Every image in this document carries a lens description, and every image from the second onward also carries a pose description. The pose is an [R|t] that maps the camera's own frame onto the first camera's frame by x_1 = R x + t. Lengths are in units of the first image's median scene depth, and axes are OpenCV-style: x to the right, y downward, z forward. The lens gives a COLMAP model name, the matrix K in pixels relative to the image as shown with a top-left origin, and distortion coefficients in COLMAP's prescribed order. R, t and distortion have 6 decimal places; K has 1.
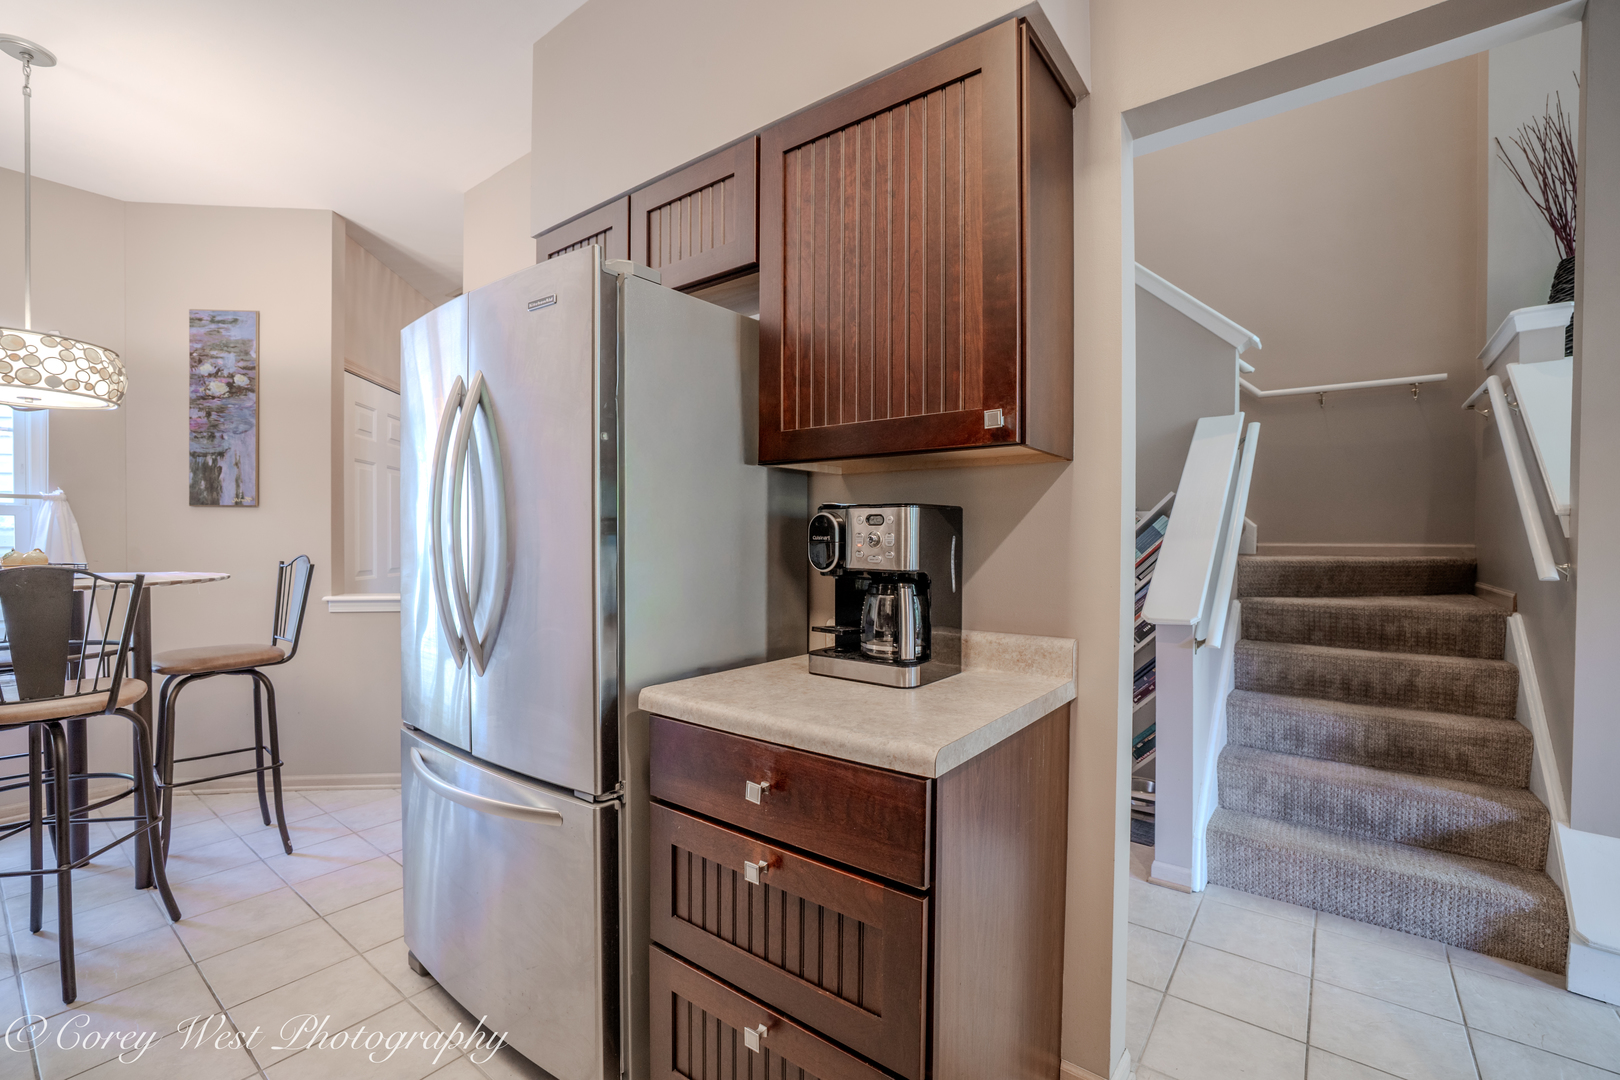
lens RADIAL K [[702.7, 0, 810.0], [0, 702.7, 540.0], [0, 0, 1]] dist [-0.051153, 0.014877]
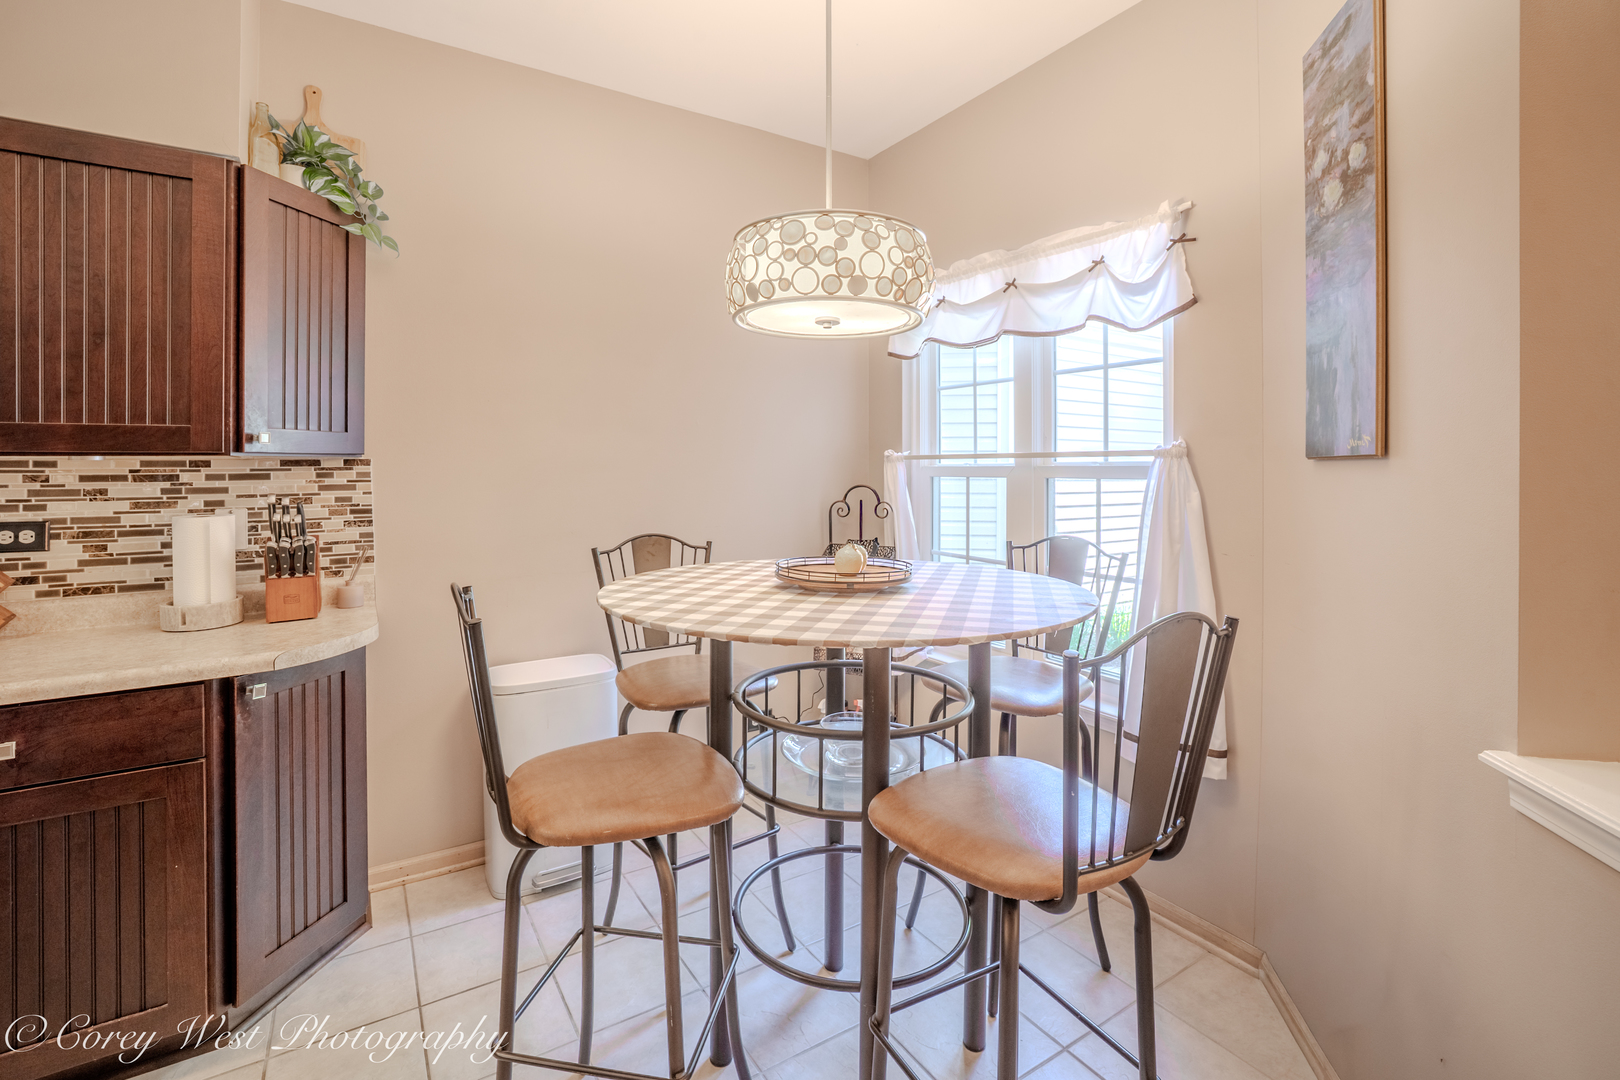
lens RADIAL K [[720.8, 0, 803.8], [0, 720.8, 468.0], [0, 0, 1]] dist [-0.046384, 0.015410]
pose [[-0.342435, -0.006927, -0.939516, -0.475442], [-0.000514, 0.999974, -0.007185, -0.058905], [0.939541, -0.001978, -0.342430, 1.247257]]
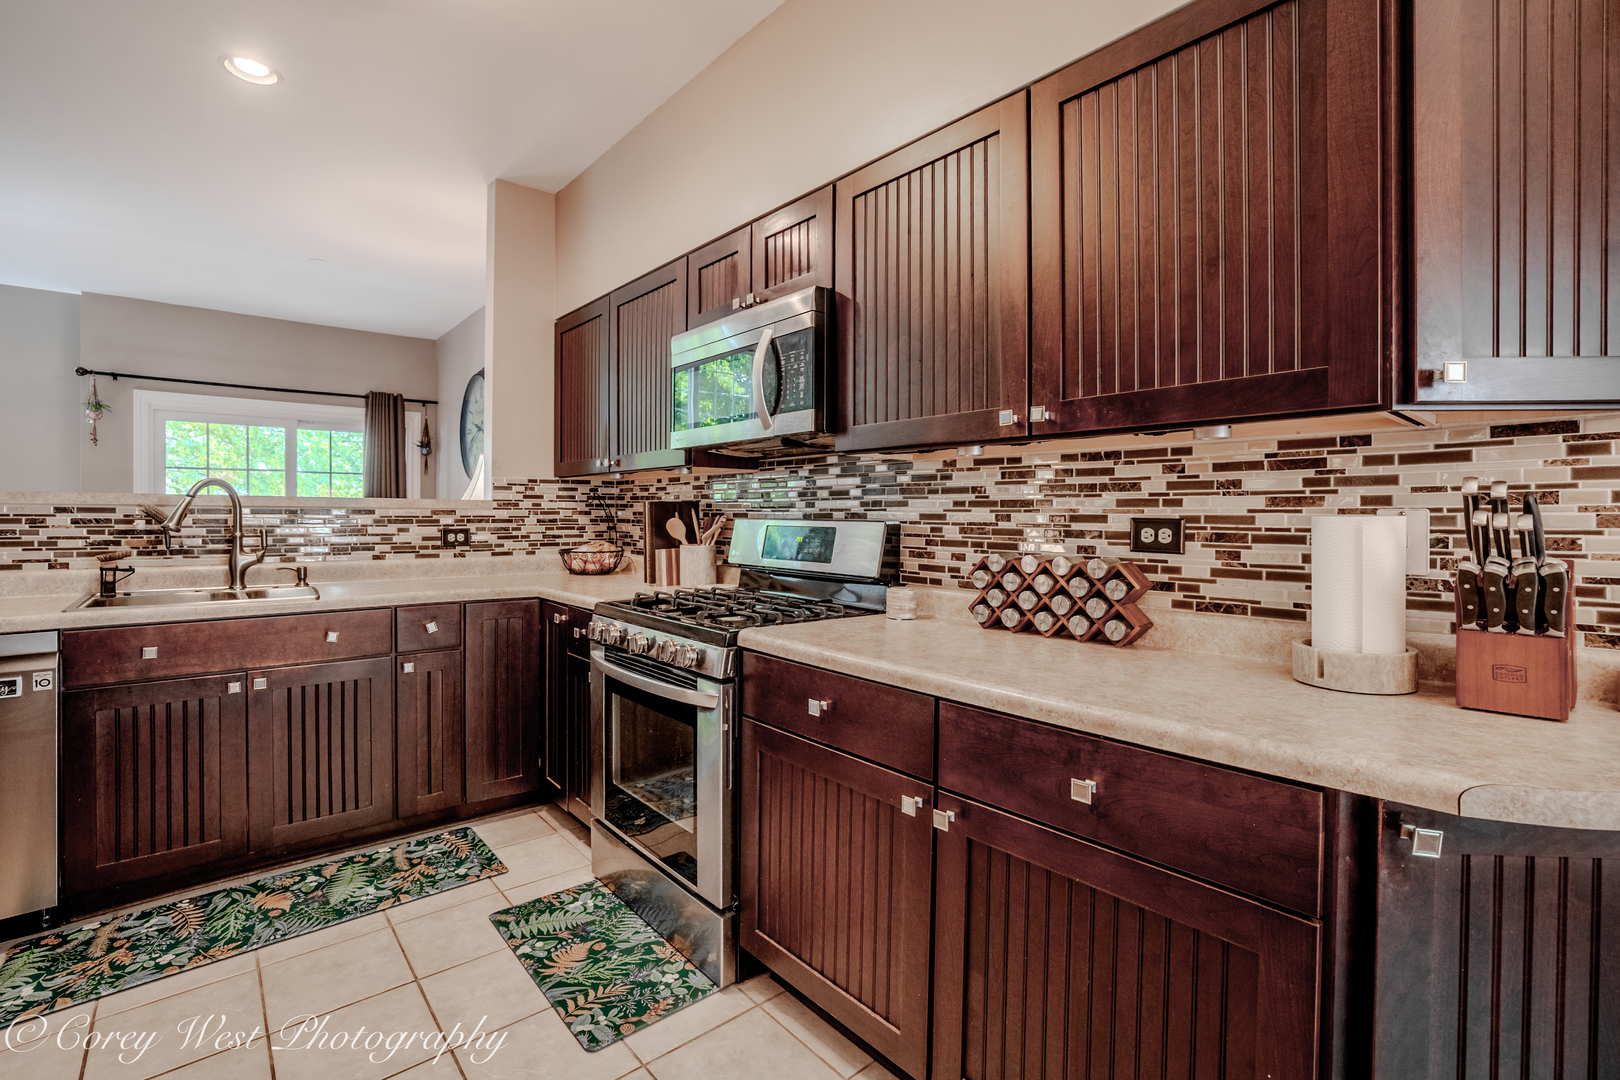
lens RADIAL K [[724.2, 0, 795.3], [0, 724.2, 514.6], [0, 0, 1]] dist [-0.046716, 0.016226]
pose [[-0.978130, -0.011742, 0.207661, -0.725665], [-0.010661, 0.999923, 0.006323, -0.003226], [-0.207719, 0.003971, -0.978180, 0.885965]]
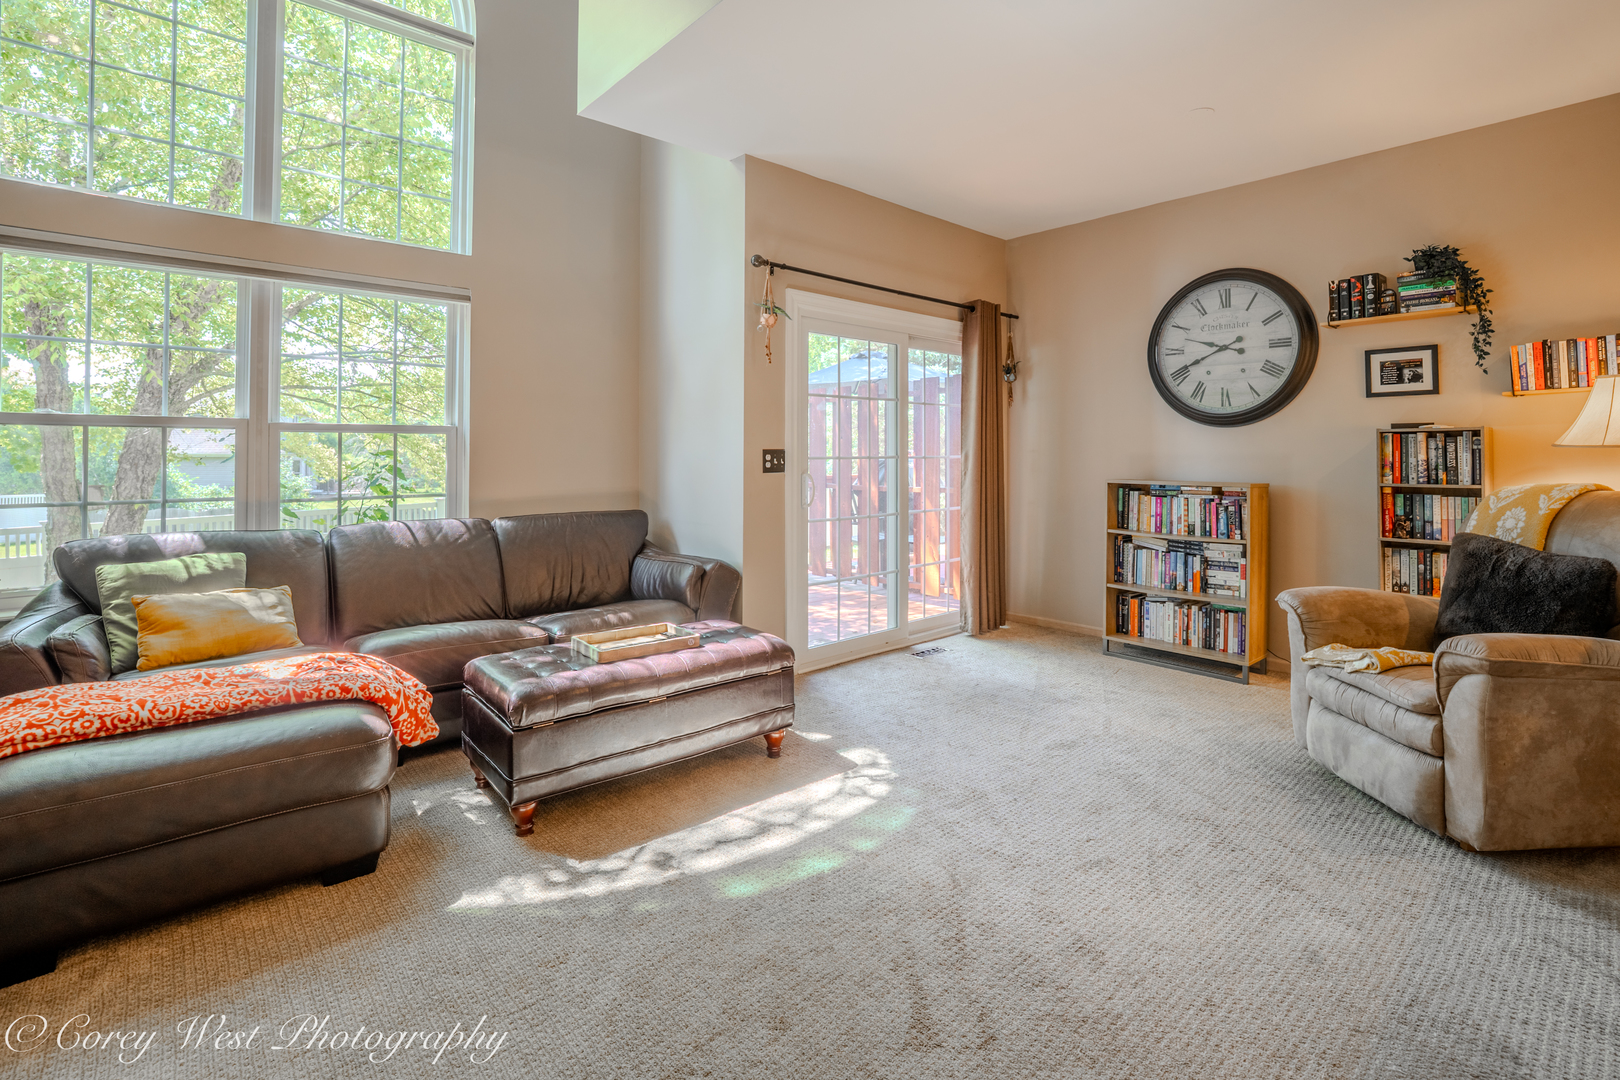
lens RADIAL K [[730.3, 0, 806.5], [0, 730.3, 447.9], [0, 0, 1]] dist [-0.049917, 0.016546]
pose [[-0.983318, -0.008412, 0.181698, 1.629499], [-0.008260, 0.999965, 0.001596, 0.002777], [-0.181705, 0.000069, -0.983353, 0.780906]]
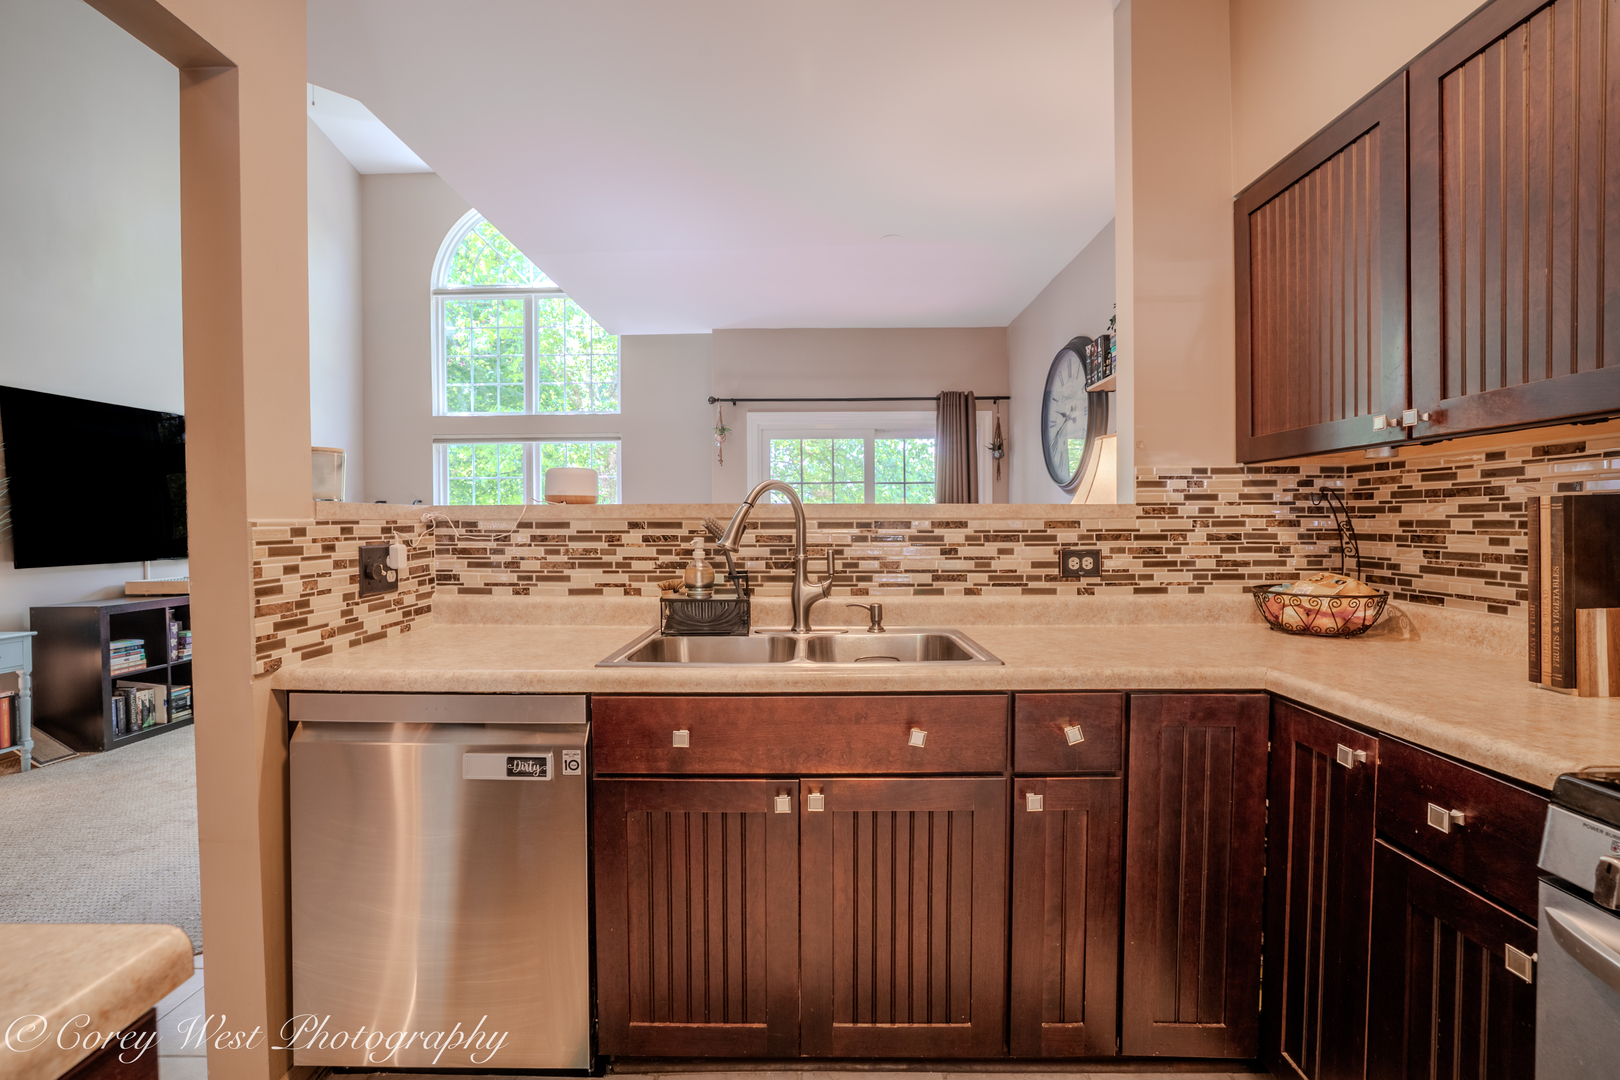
lens RADIAL K [[702.7, 0, 810.0], [0, 702.7, 540.0], [0, 0, 1]] dist [-0.051153, 0.014877]
pose [[-0.607417, -0.023604, 0.794032, -0.234708], [0.003919, 0.999457, 0.032709, -0.001440], [-0.794373, 0.022980, -0.606995, 0.413392]]
